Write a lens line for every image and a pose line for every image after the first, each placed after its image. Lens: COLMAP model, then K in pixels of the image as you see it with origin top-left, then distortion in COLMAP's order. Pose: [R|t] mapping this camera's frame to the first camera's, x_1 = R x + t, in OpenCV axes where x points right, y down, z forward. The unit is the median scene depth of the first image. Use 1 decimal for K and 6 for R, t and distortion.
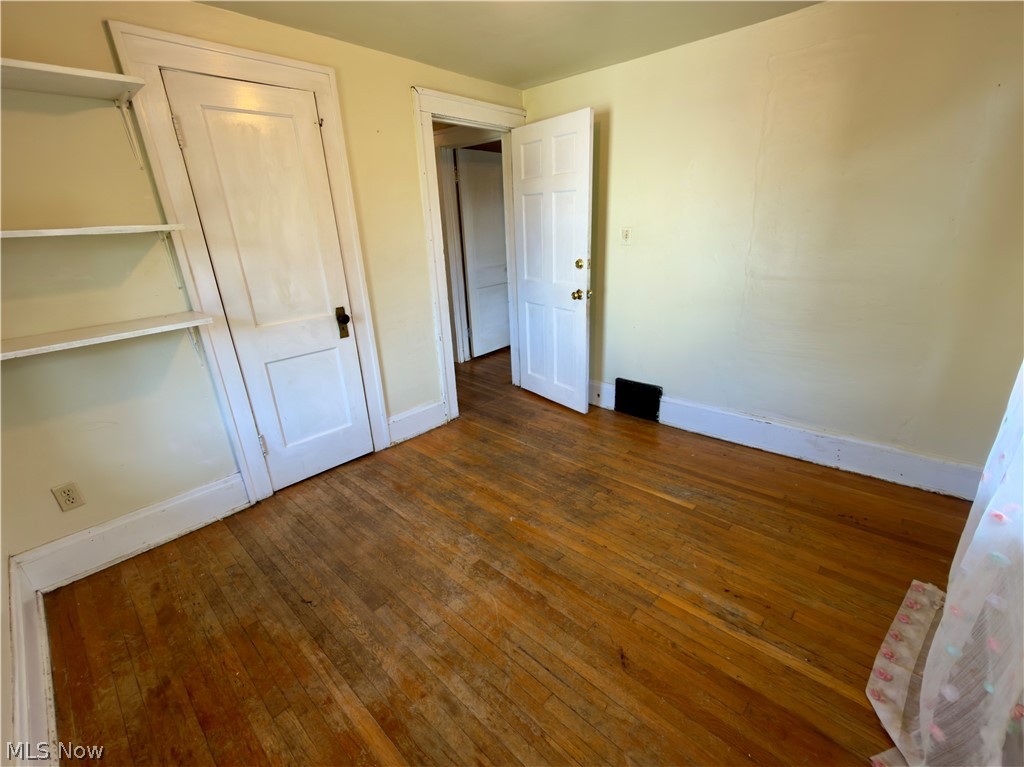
lens RADIAL K [[449.8, 0, 514.1], [0, 449.8, 385.8], [0, 0, 1]] dist [0.000100, -0.000517]
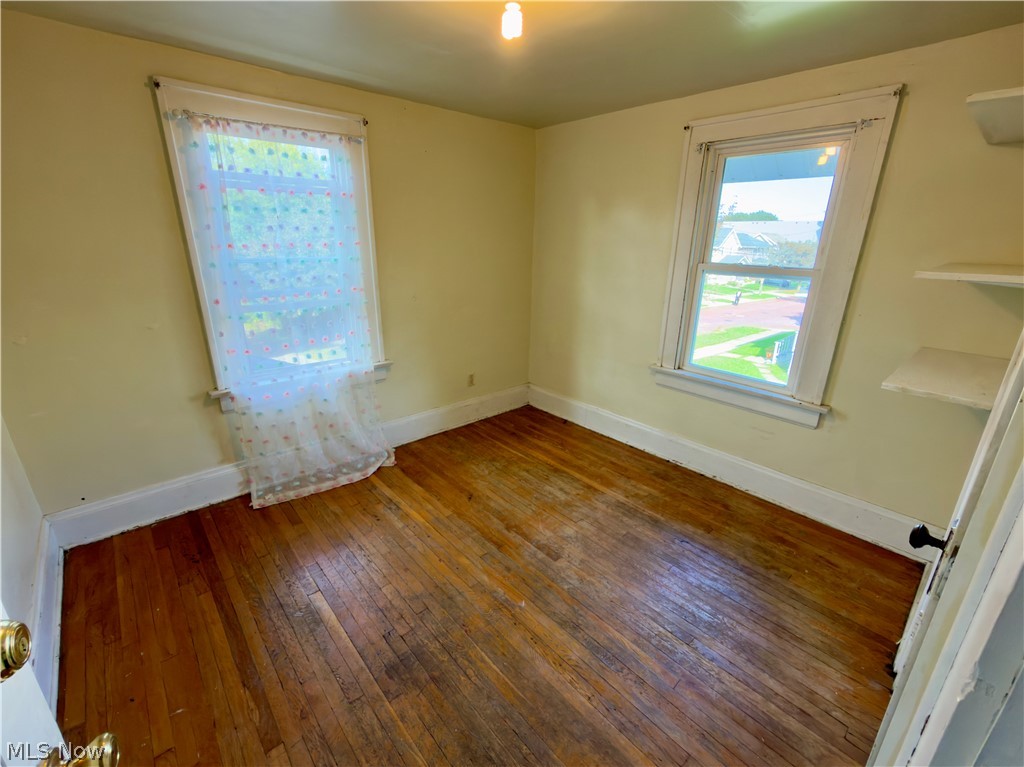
lens RADIAL K [[449.8, 0, 511.8], [0, 449.8, 385.8], [0, 0, 1]] dist [0.000100, -0.000517]
pose [[-0.994761, -0.007004, 0.101983, -0.084929], [0.059113, 0.774517, 0.629785, -0.706795], [-0.083399, 0.632514, -0.770046, 1.702446]]
